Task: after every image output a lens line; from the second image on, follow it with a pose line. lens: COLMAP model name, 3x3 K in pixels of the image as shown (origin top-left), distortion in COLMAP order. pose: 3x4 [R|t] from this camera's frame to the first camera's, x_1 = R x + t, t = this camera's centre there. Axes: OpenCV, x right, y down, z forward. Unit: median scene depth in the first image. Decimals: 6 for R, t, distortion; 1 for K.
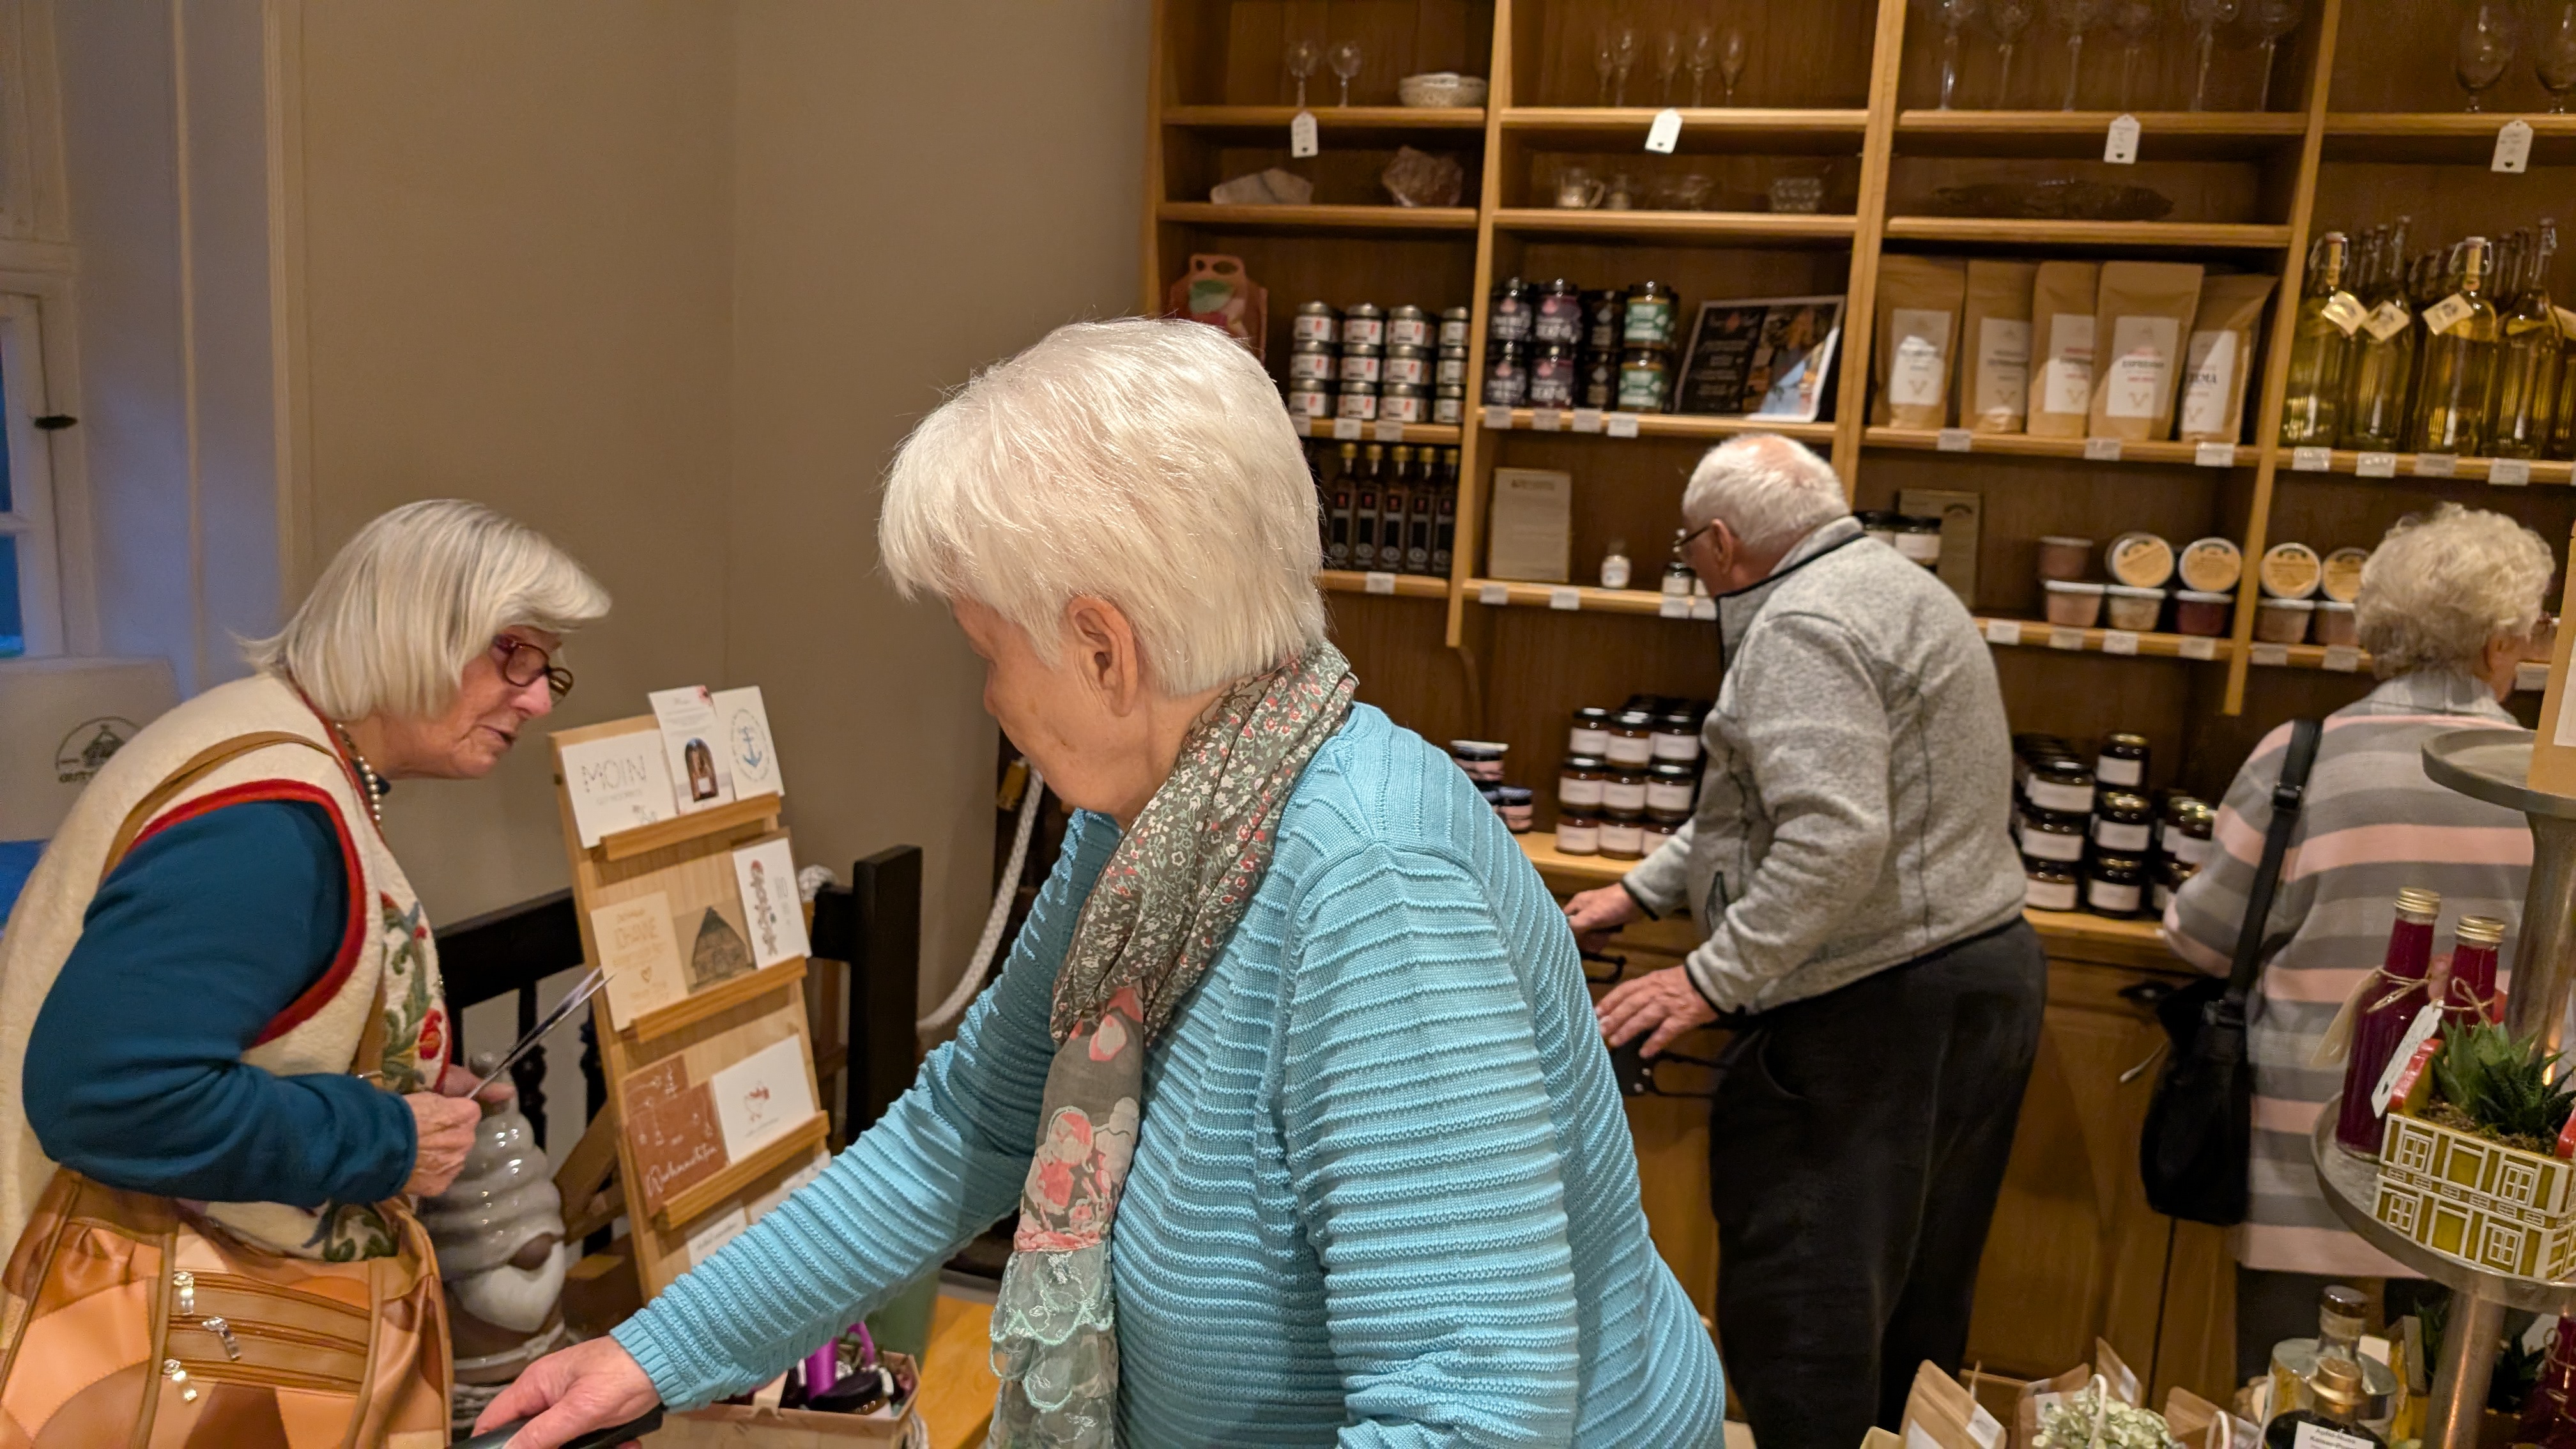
lens RADIAL K [[1880.0, 0, 1288.0], [0, 1880.0, 724.5], [0, 0, 1]] dist [-0.001777, 0.000899]
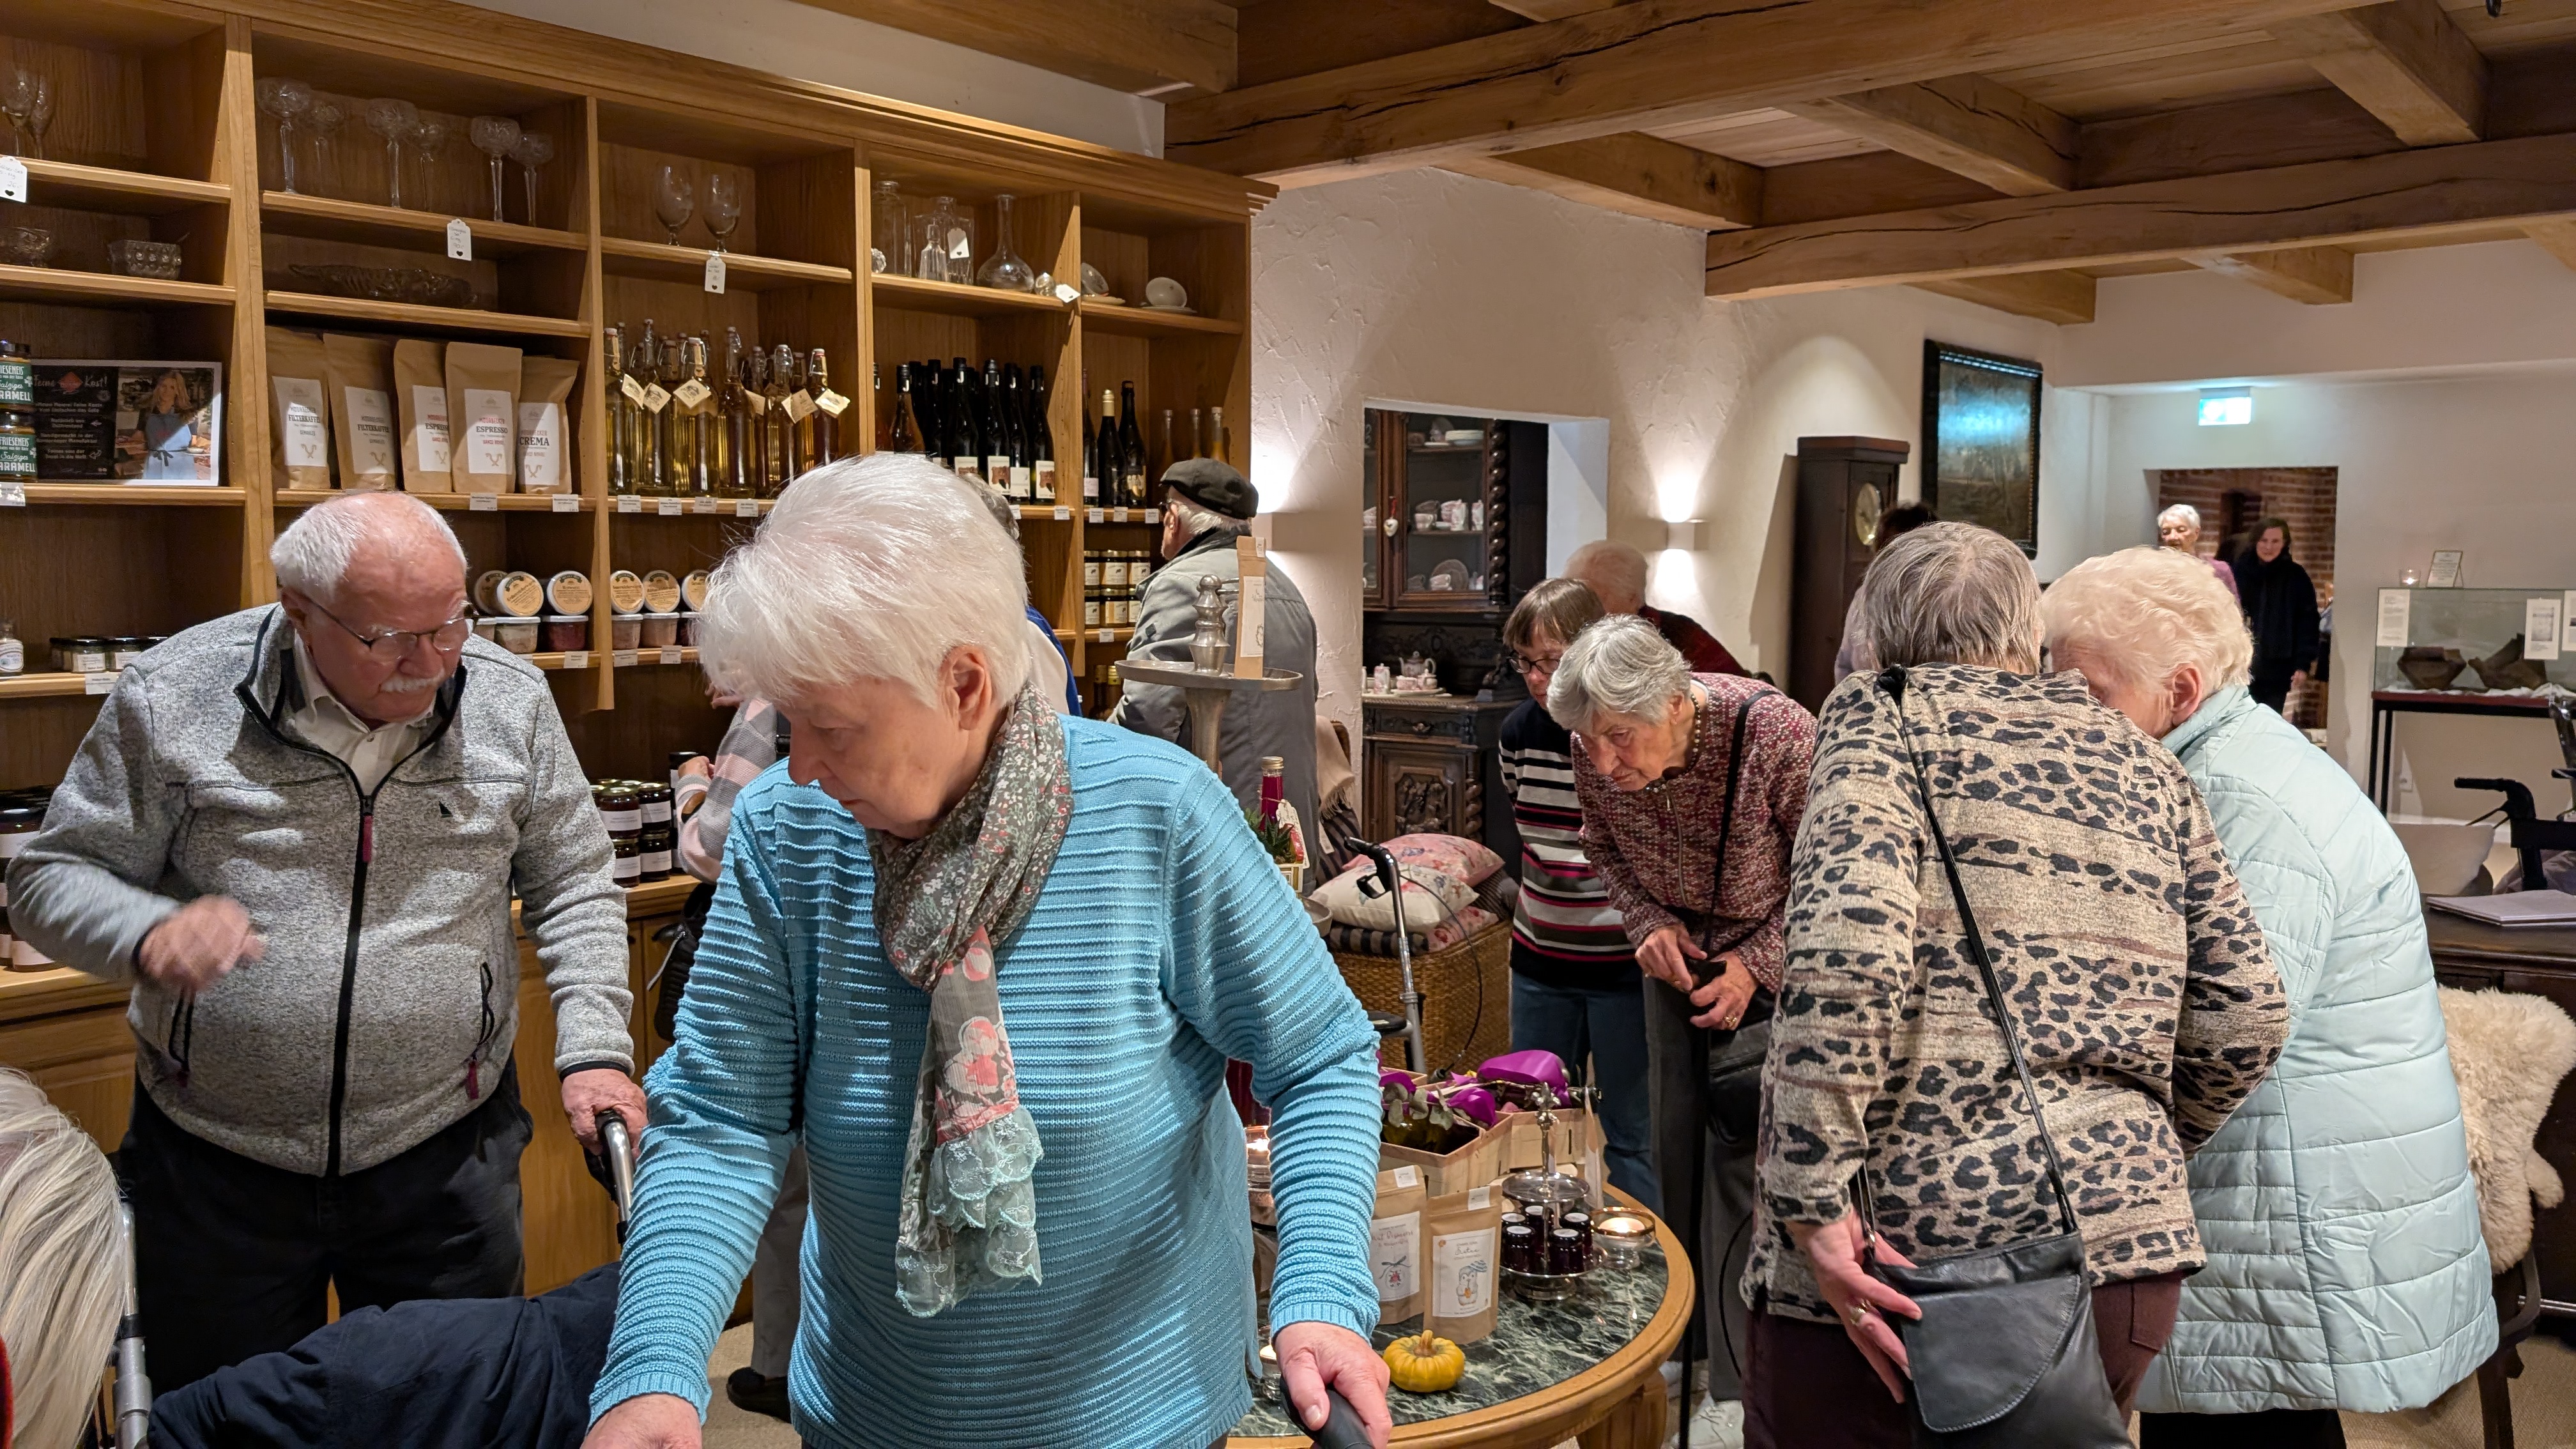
lens RADIAL K [[1880.0, 0, 1288.0], [0, 1880.0, 724.5], [0, 0, 1]] dist [-0.001777, 0.000899]
pose [[0.396669, -0.143661, 0.906651, -0.434828], [0.157634, 0.983667, 0.086899, -0.031443], [-0.904326, 0.108449, 0.412836, 0.073332]]
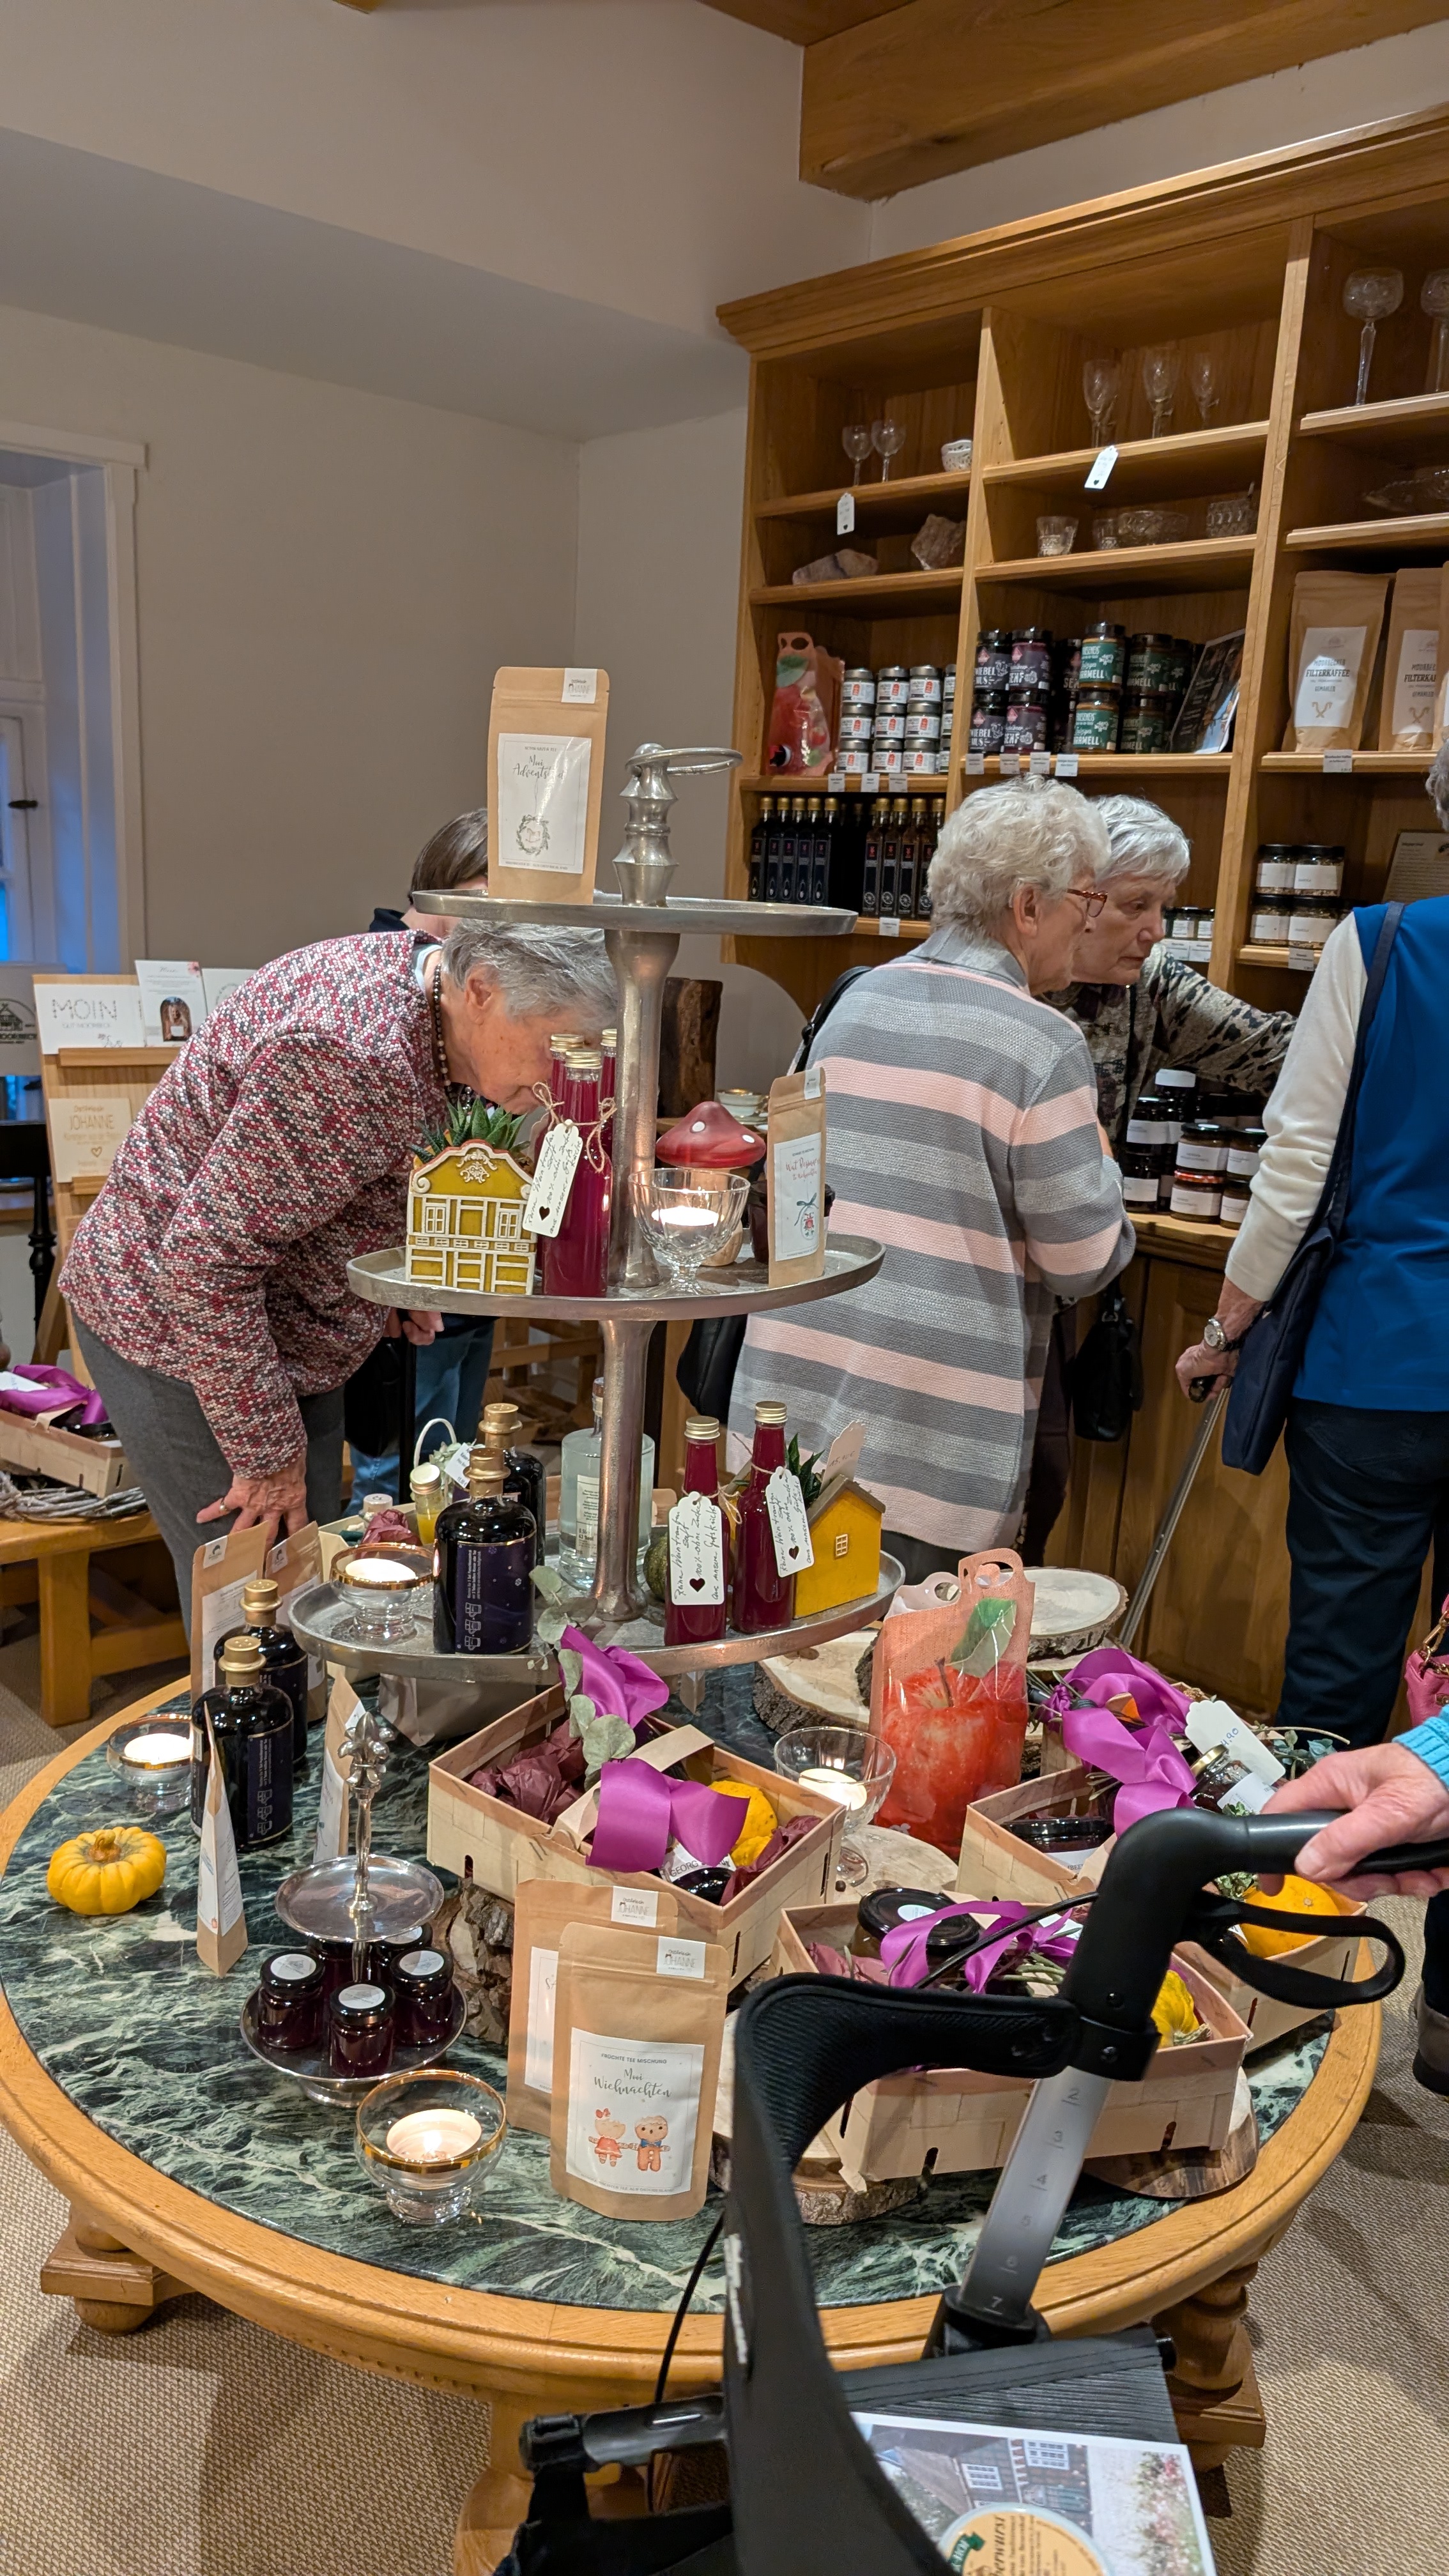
lens RADIAL K [[1880.0, 0, 719.3], [0, 1880.0, 1323.2], [0, 0, 1]] dist [-0.001777, 0.000899]
pose [[0.856116, 0.108979, -0.505162, 0.592302], [-0.079509, 0.993650, 0.079614, 0.081666], [0.510630, -0.027994, 0.859345, 0.004249]]
